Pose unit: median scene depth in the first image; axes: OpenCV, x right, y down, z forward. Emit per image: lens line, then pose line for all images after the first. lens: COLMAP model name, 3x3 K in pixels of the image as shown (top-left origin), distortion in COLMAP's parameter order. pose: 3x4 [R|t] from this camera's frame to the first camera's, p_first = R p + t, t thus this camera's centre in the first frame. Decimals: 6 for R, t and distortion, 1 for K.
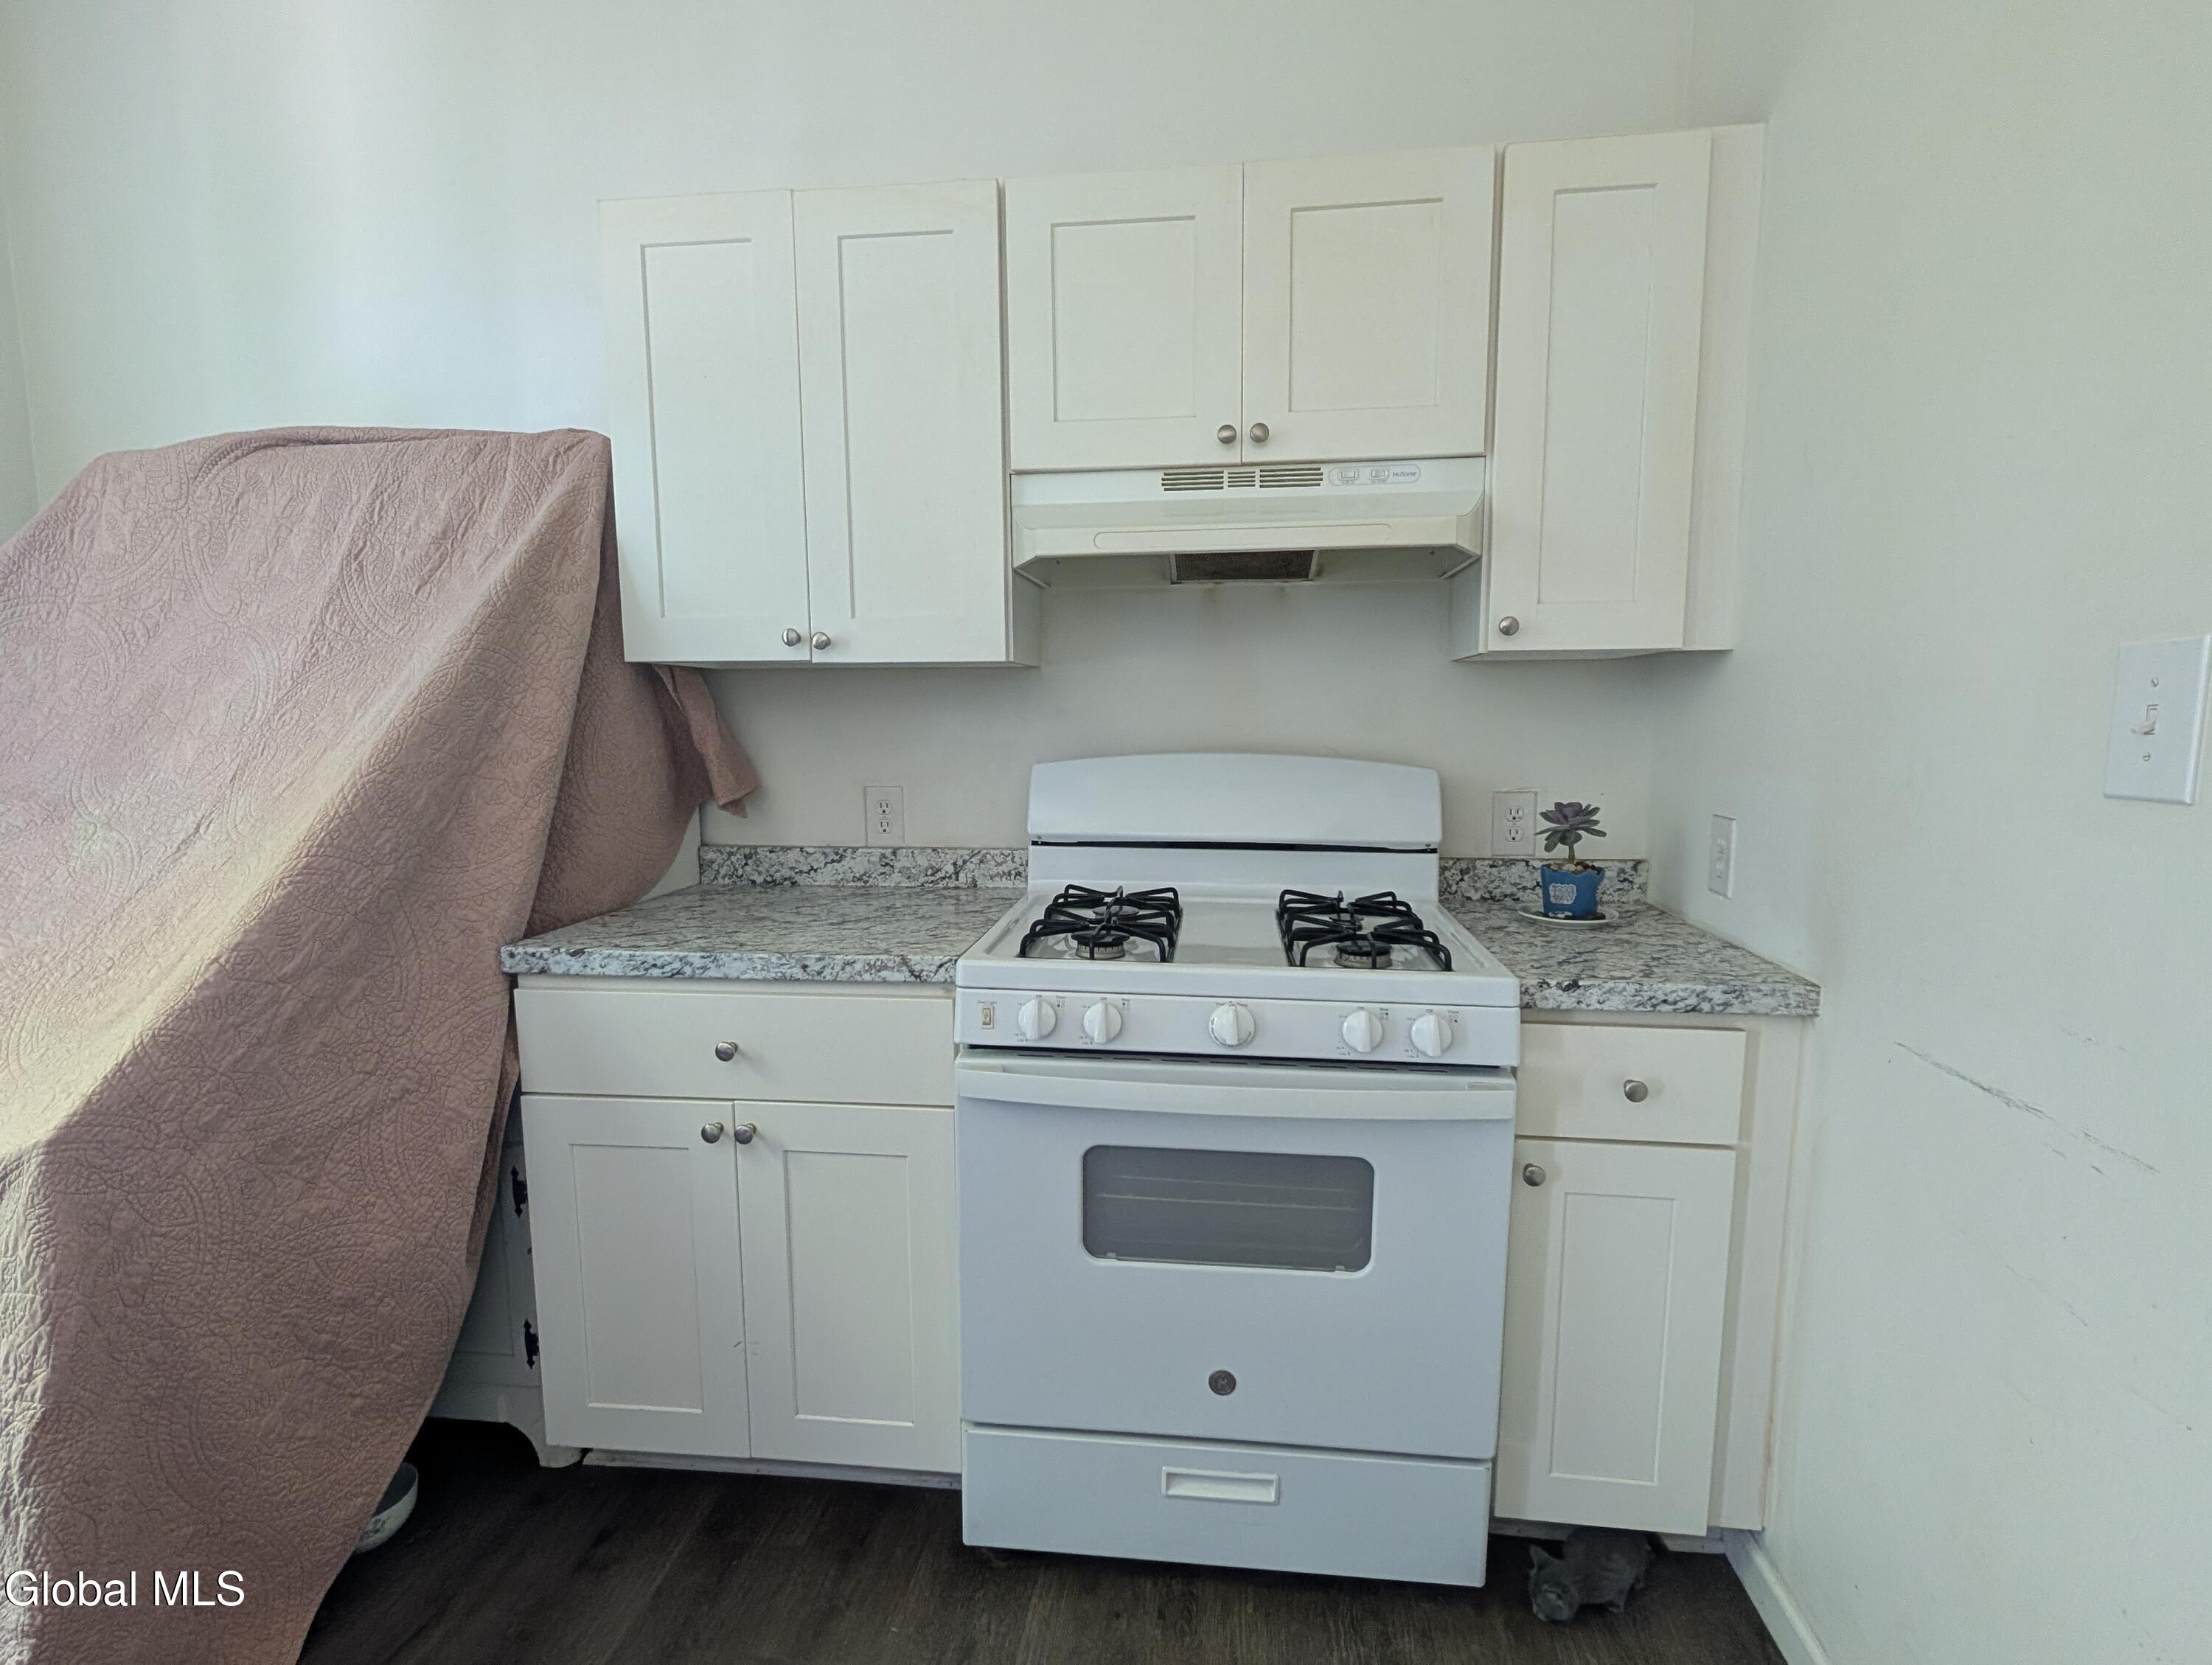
lens RADIAL K [[1117.6, 0, 1105.4], [0, 1117.6, 825.7], [0, 0, 1]] dist [-0.003096, -0.000106]
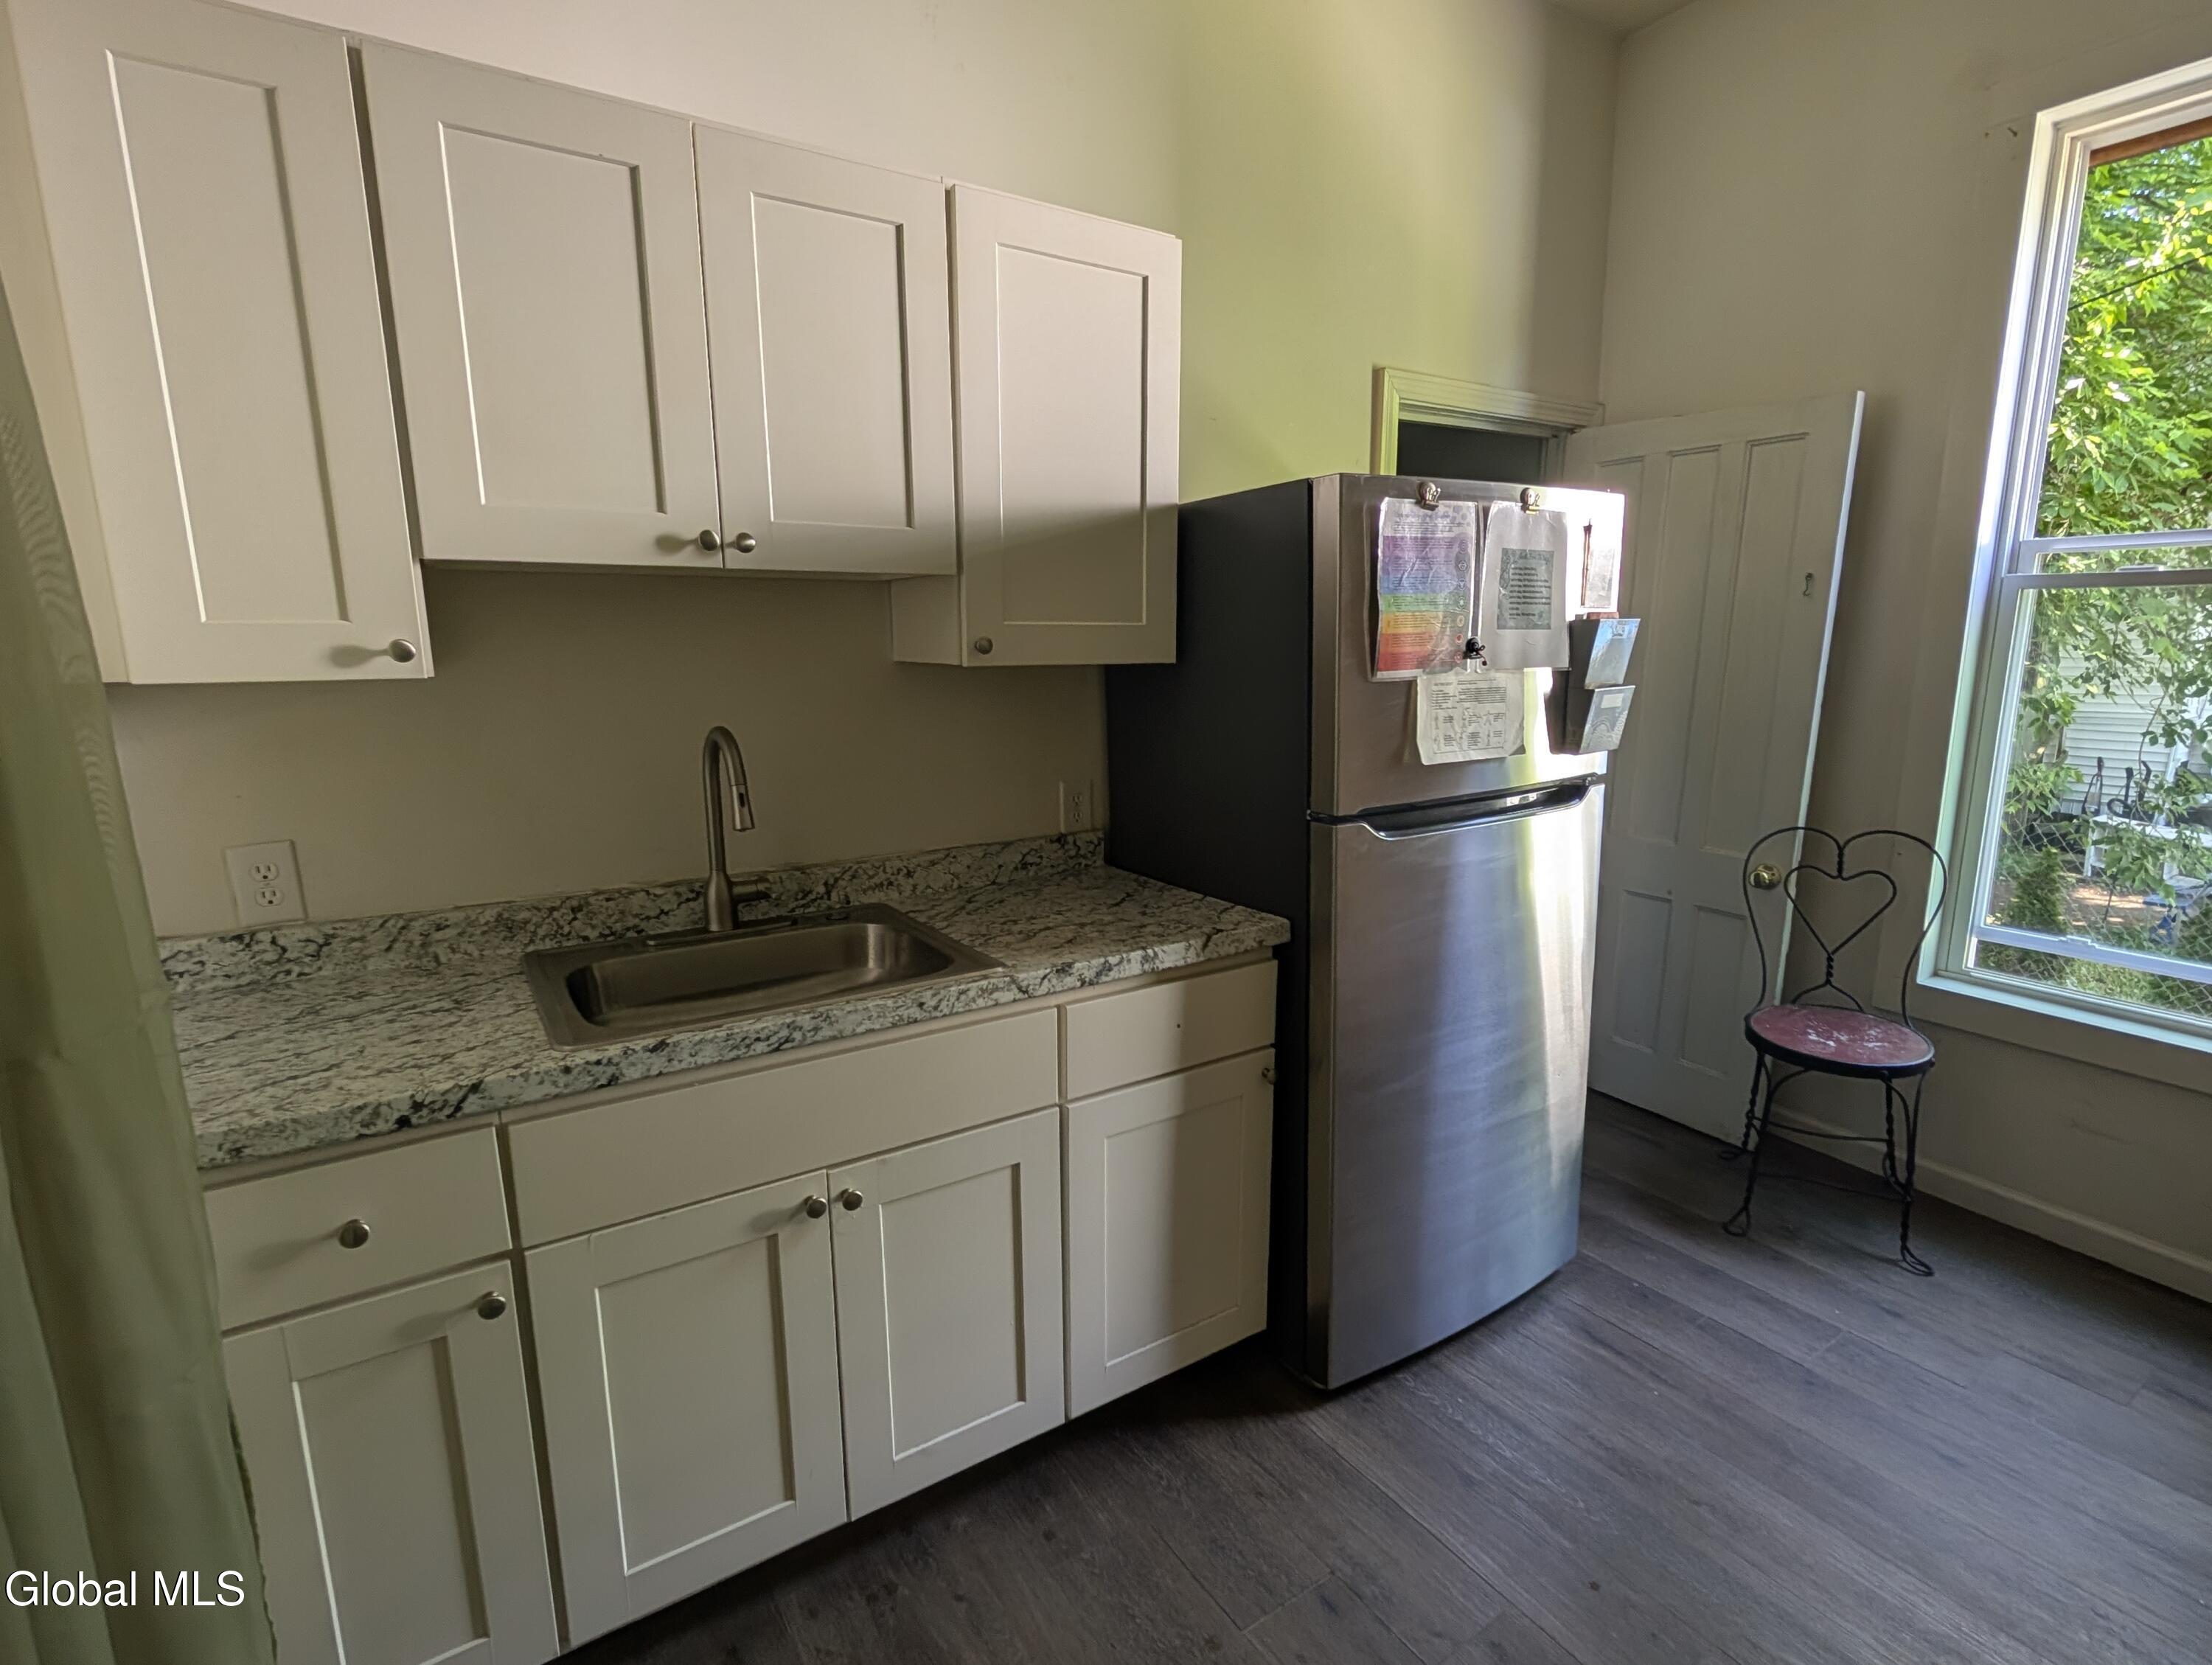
lens RADIAL K [[1117.6, 0, 1110.0], [0, 1117.6, 844.7], [0, 0, 1]] dist [-0.003096, -0.000106]
pose [[0.775962, -0.116851, 0.619862, -0.706120], [0.083867, 0.993079, 0.082219, -0.074203], [-0.625179, -0.011813, 0.780392, 0.147948]]
